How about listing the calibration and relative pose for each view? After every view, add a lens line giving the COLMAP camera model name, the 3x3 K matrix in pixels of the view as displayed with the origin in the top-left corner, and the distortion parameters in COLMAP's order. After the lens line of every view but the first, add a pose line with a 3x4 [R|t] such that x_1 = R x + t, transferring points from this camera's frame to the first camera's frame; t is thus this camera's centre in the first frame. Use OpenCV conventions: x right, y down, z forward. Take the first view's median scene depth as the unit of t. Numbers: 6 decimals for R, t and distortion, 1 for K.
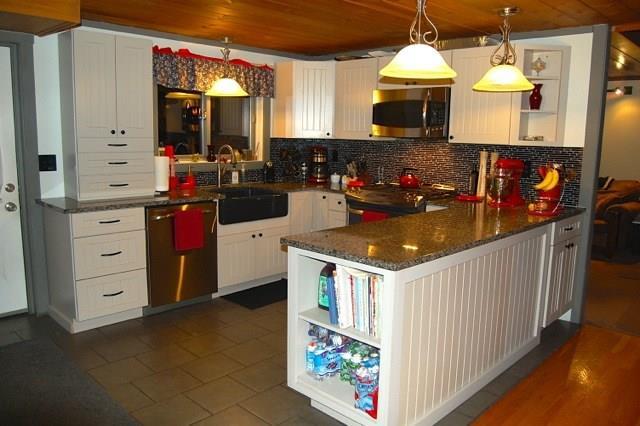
lens RADIAL K [[502.4, 0, 321.0], [0, 502.4, 211.9], [0, 0, 1]] dist [-0.098705, 0.039650]
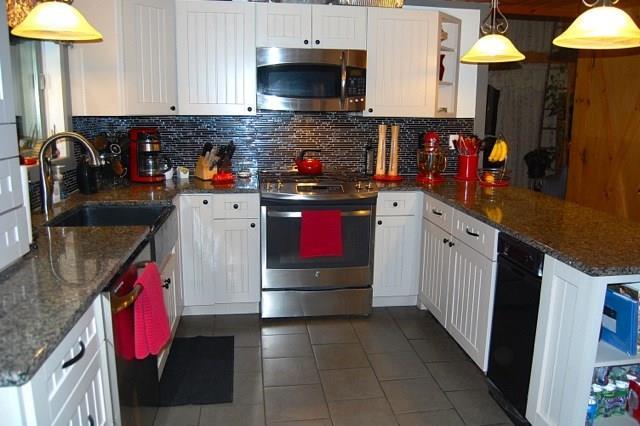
lens RADIAL K [[502.4, 0, 319.9], [0, 502.4, 212.8], [0, 0, 1]] dist [-0.098705, 0.039650]
pose [[0.621904, -0.171689, 0.764041, -0.478656], [0.121066, 0.985019, 0.122802, -0.091187], [-0.773679, 0.016128, 0.633373, 0.517096]]
